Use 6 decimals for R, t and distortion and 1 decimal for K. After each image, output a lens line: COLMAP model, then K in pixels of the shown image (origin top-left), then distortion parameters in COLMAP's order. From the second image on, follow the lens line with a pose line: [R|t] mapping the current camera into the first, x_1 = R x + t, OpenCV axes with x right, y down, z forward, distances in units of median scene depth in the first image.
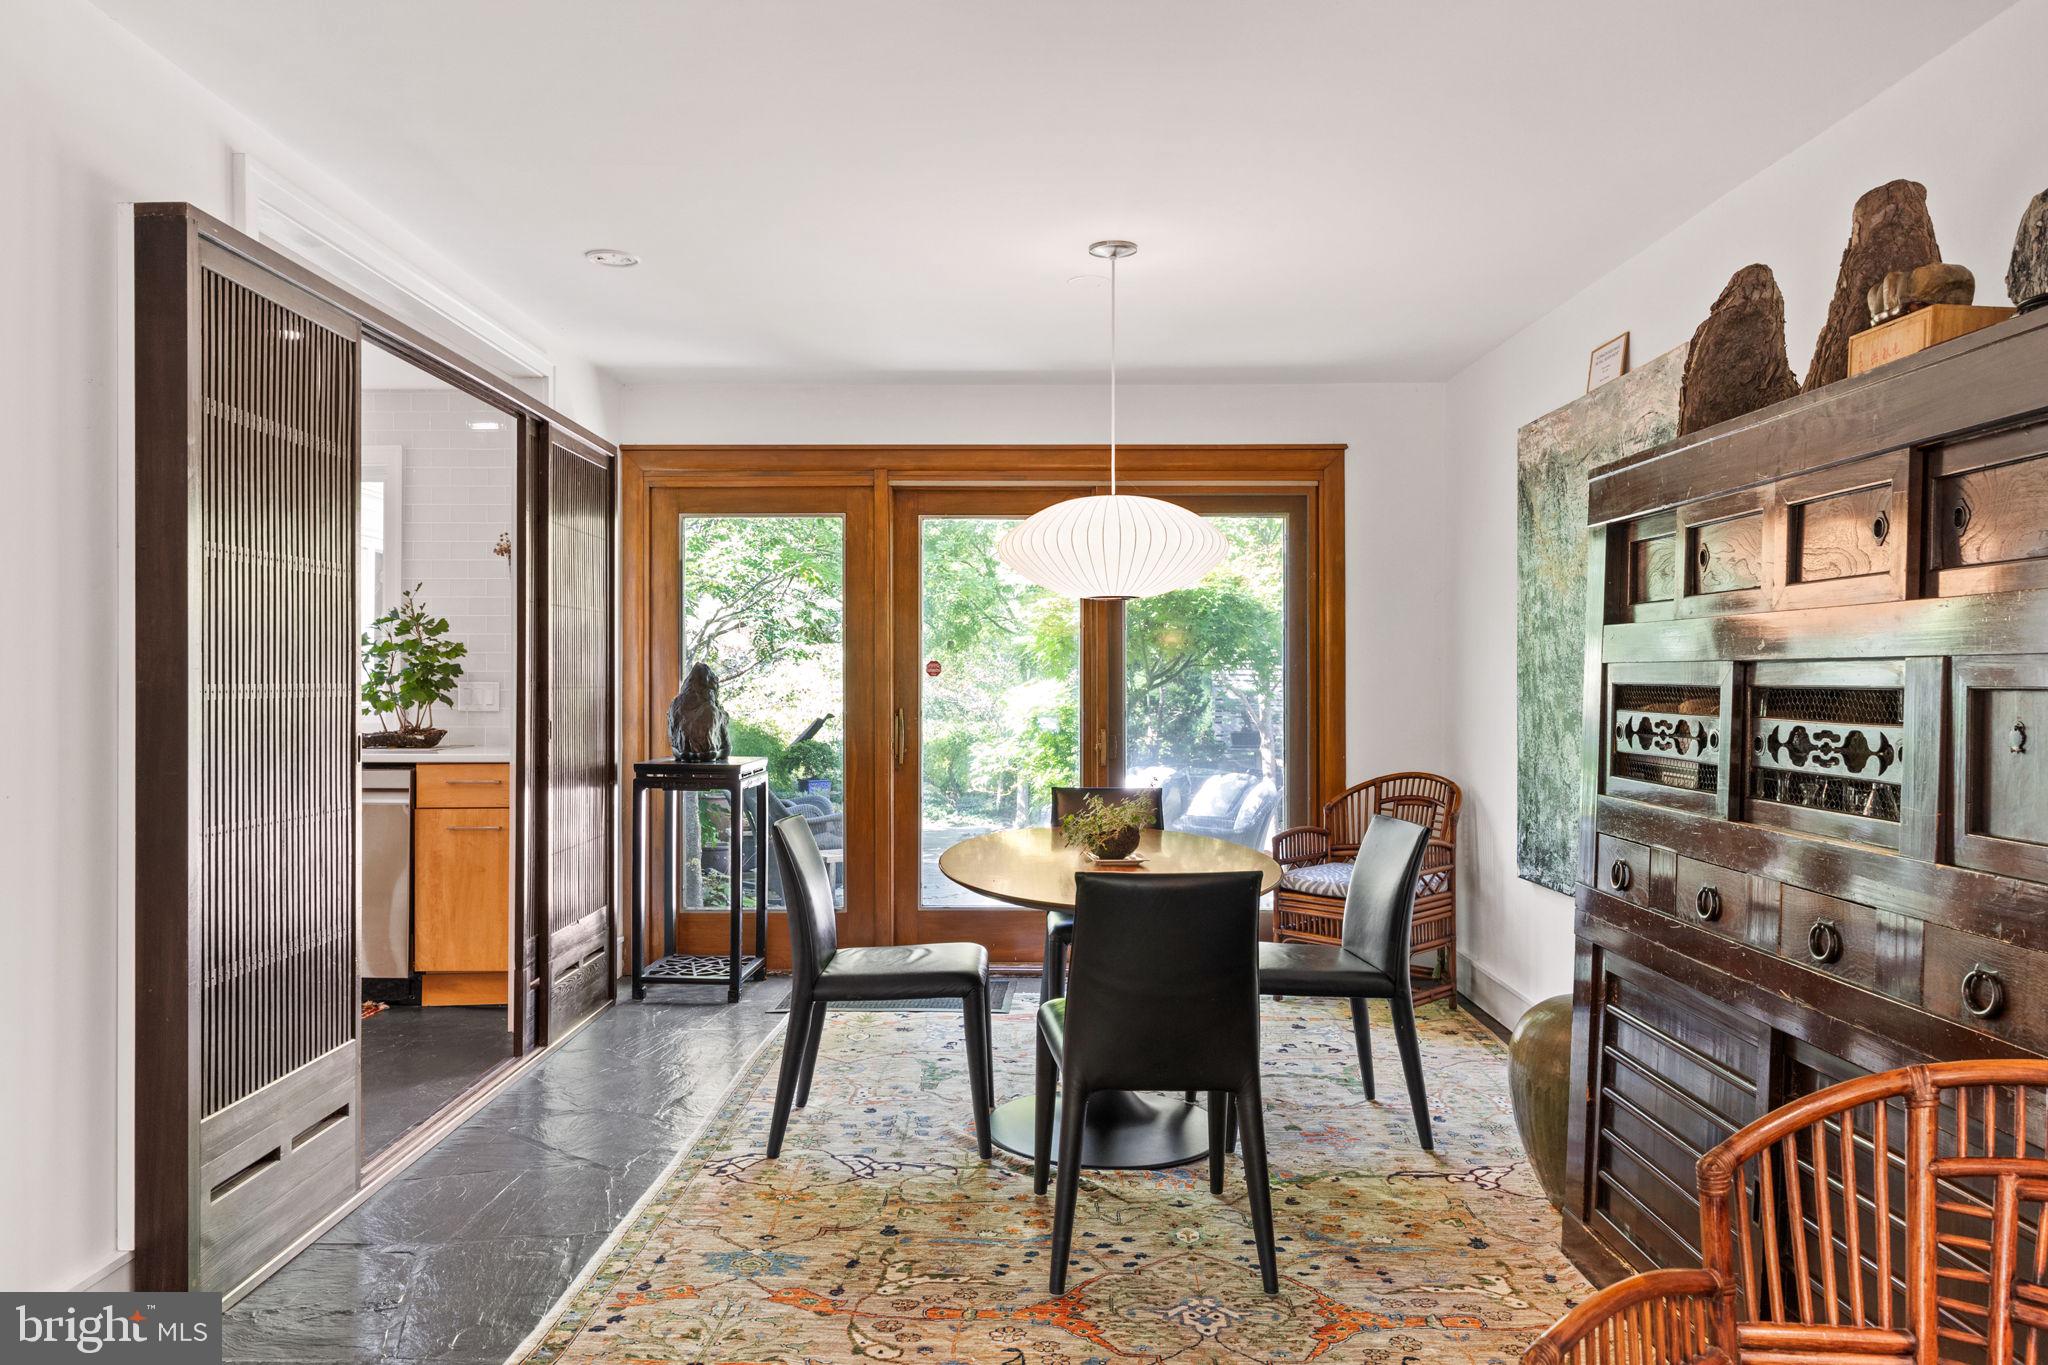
lens RADIAL K [[1422.6, 0, 1020.6], [0, 1422.6, 677.3], [0, 0, 1]] dist [0.001480, -0.002530]
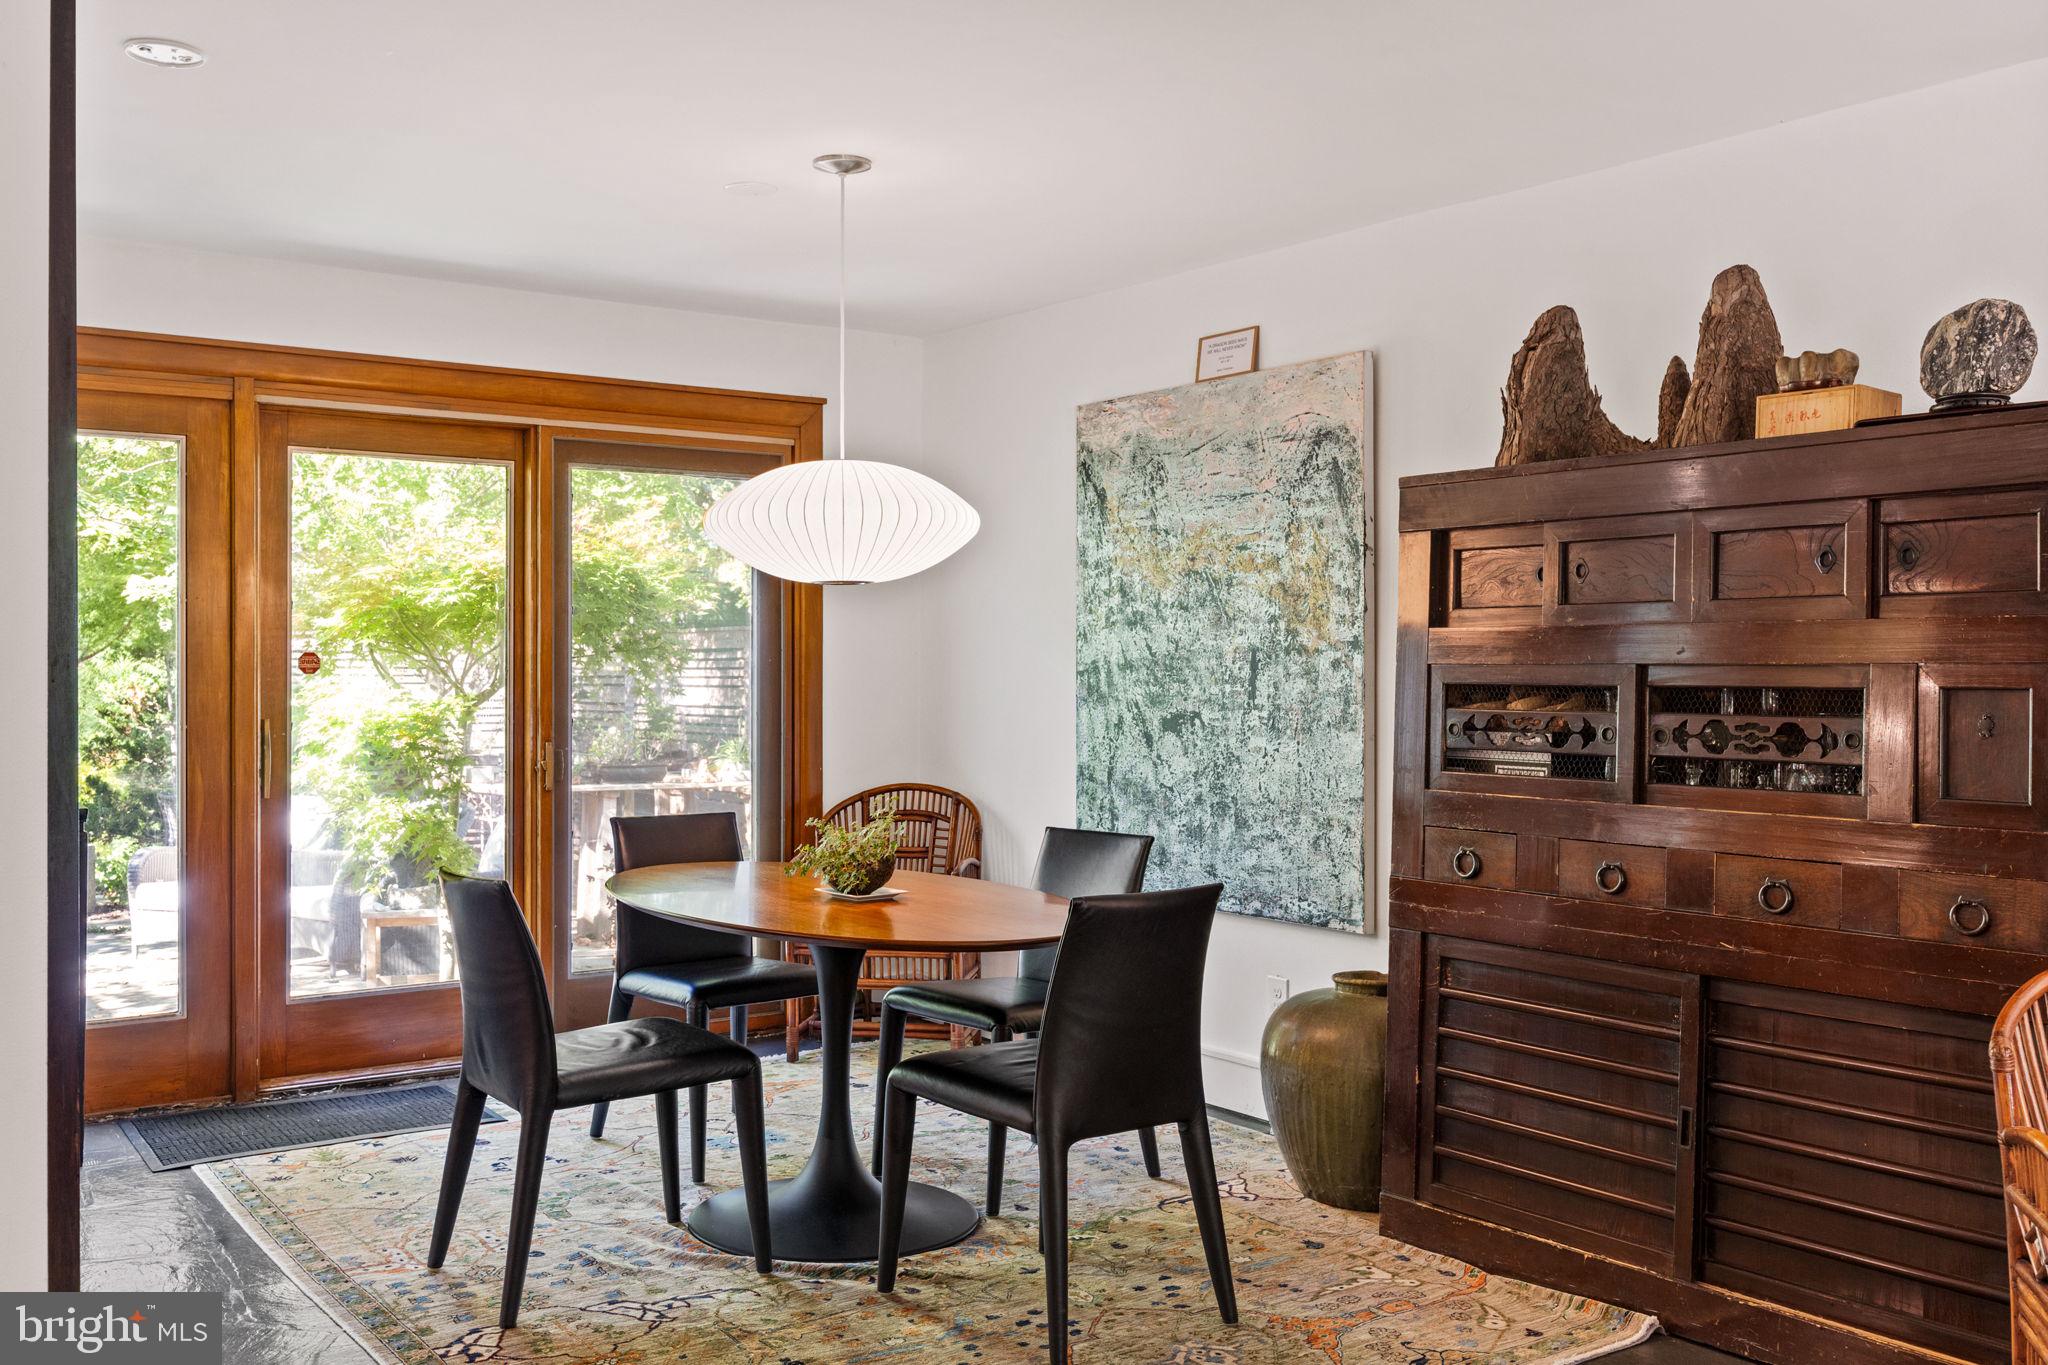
lens RADIAL K [[1864.1, 0, 1026.2], [0, 1864.1, 676.8], [0, 0, 1]] dist [-0.000533, 0.000000]
pose [[0.804052, -0.002726, 0.594553, -0.371974], [0.000246, 0.999991, 0.004252, -0.003600], [-0.594559, -0.003273, 0.804045, 0.042123]]
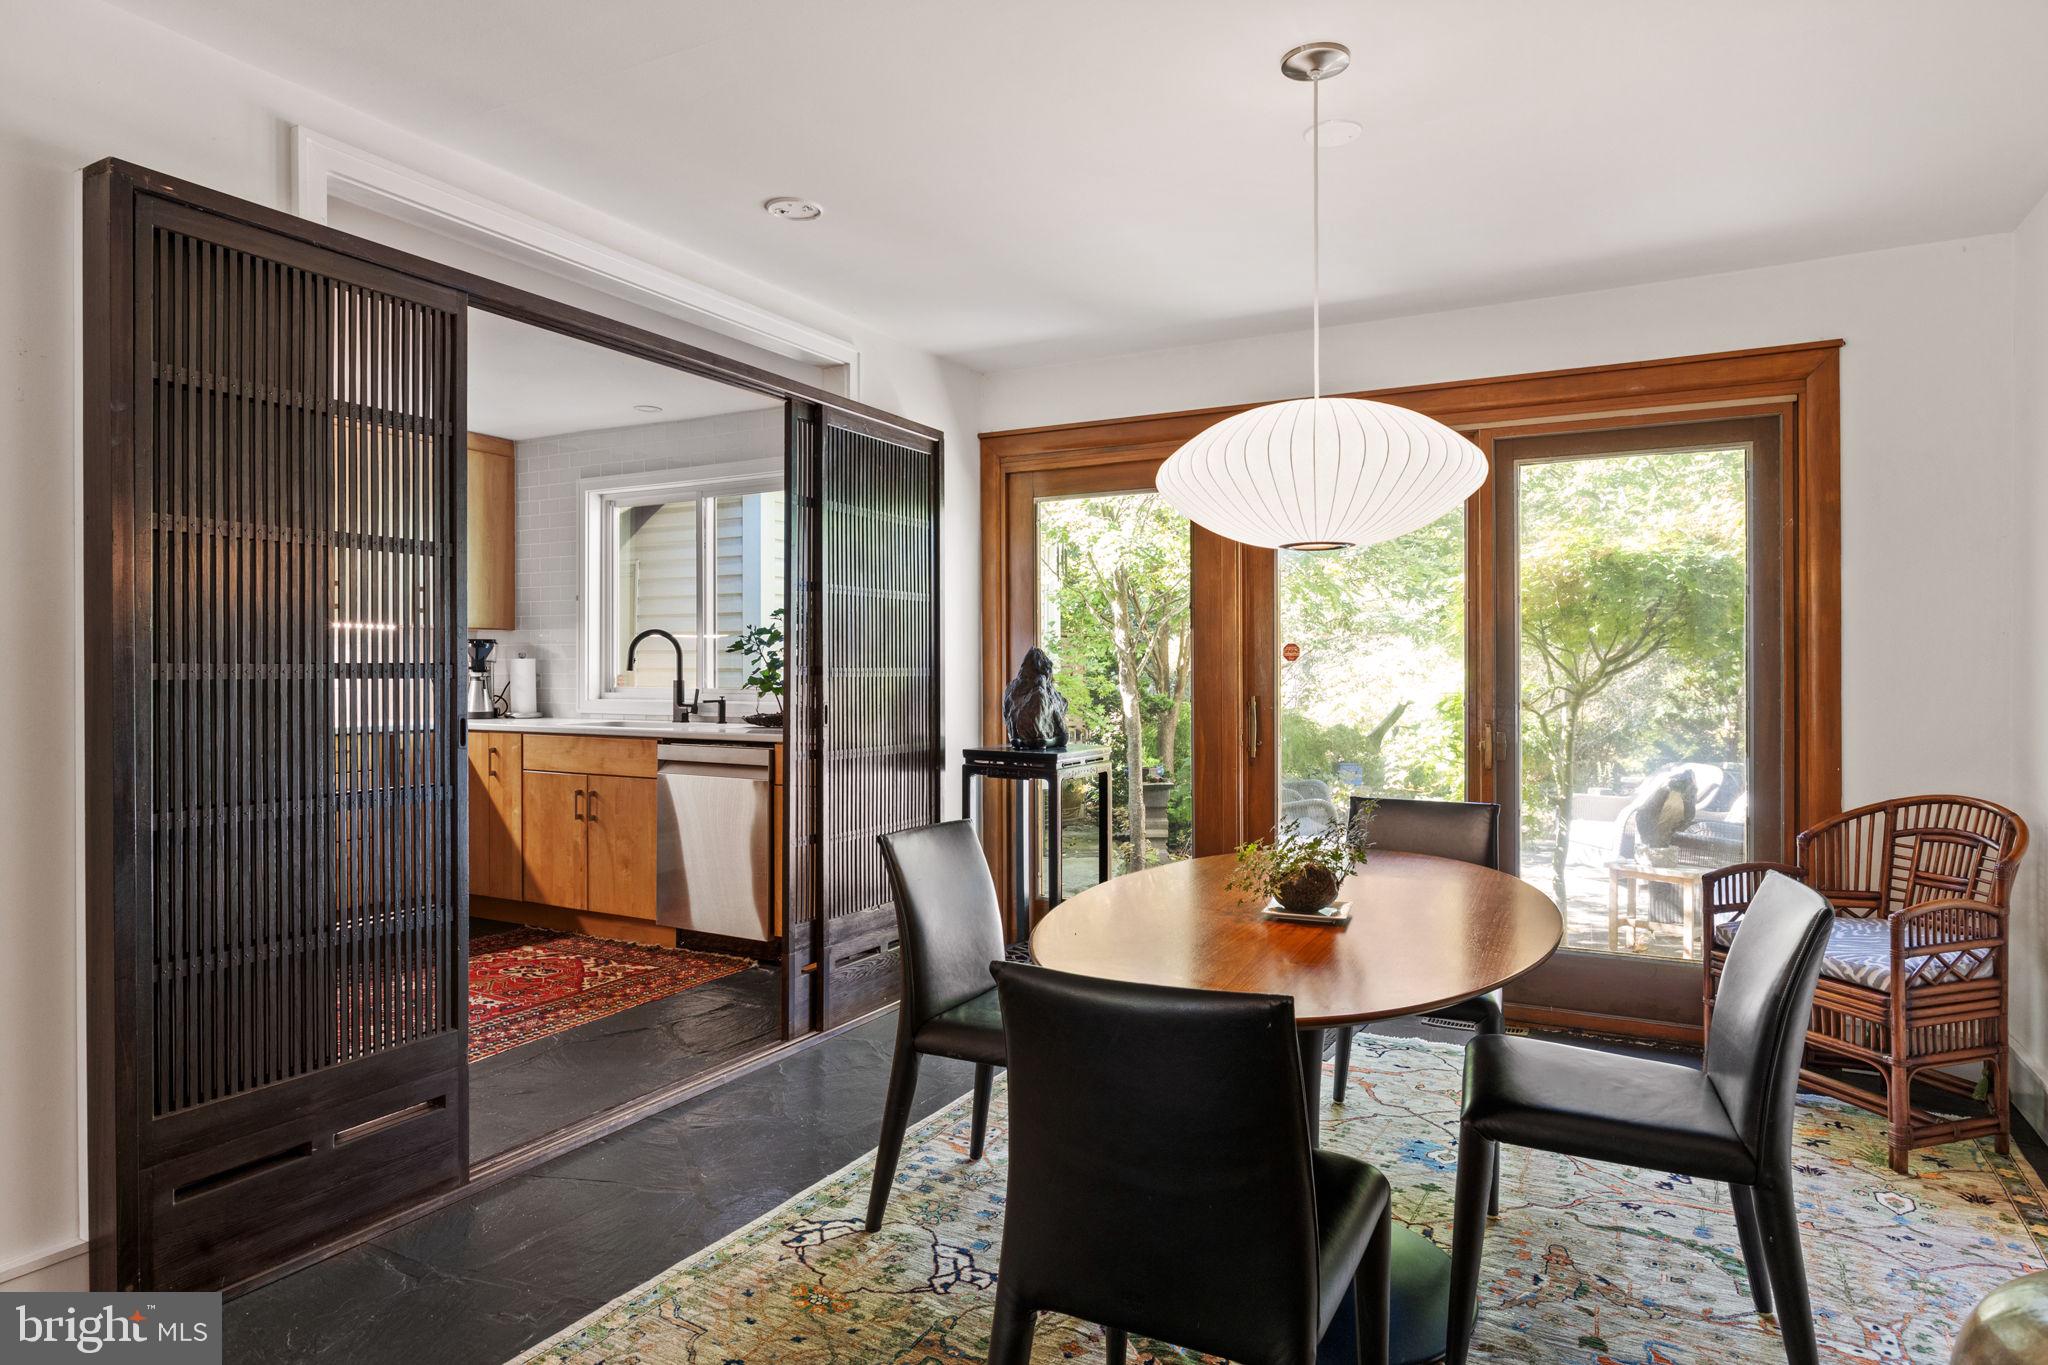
lens RADIAL K [[1187.3, 0, 1016.3], [0, 1187.3, 675.6], [0, 0, 1]] dist [-0.015796, 0.004475]
pose [[0.879093, 0.001909, -0.476647, 0.161797], [0.000993, 0.999982, 0.005837, 0.004618], [0.476650, -0.005605, 0.879075, 0.299153]]
